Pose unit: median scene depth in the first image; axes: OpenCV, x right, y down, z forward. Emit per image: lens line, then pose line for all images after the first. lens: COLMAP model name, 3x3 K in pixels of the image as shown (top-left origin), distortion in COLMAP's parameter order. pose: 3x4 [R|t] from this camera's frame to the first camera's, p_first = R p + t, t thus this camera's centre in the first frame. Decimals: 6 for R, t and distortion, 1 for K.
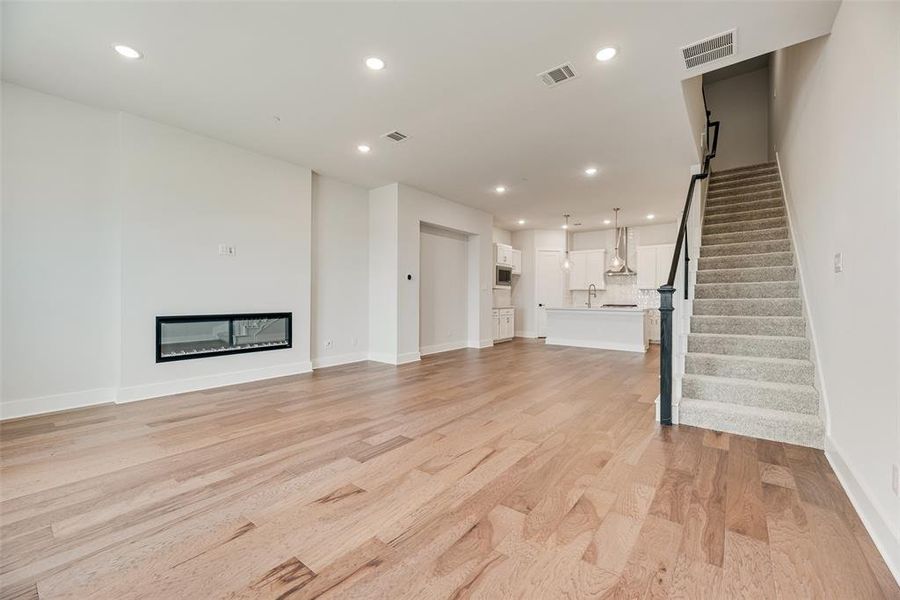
lens RADIAL K [[364.5, 0, 448.9], [0, 364.5, 296.6], [0, 0, 1]] dist [-0.002513, -0.000244]
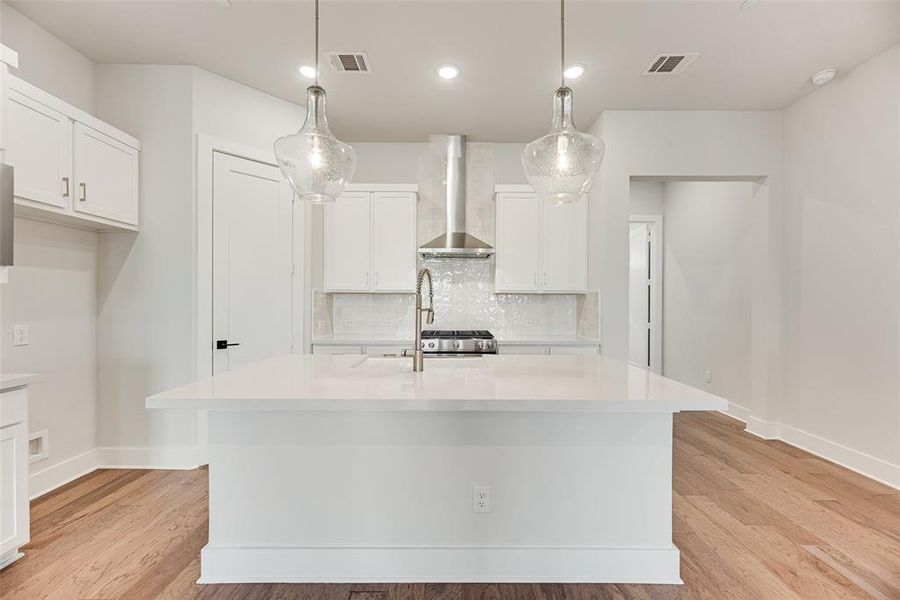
lens RADIAL K [[364.5, 0, 452.9], [0, 364.5, 305.8], [0, 0, 1]] dist [-0.002513, -0.000244]
pose [[0.785775, -0.006365, 0.618479, 0.262421], [-0.005462, 0.999837, 0.017229, -0.014800], [-0.618488, -0.016916, 0.785612, 0.803678]]
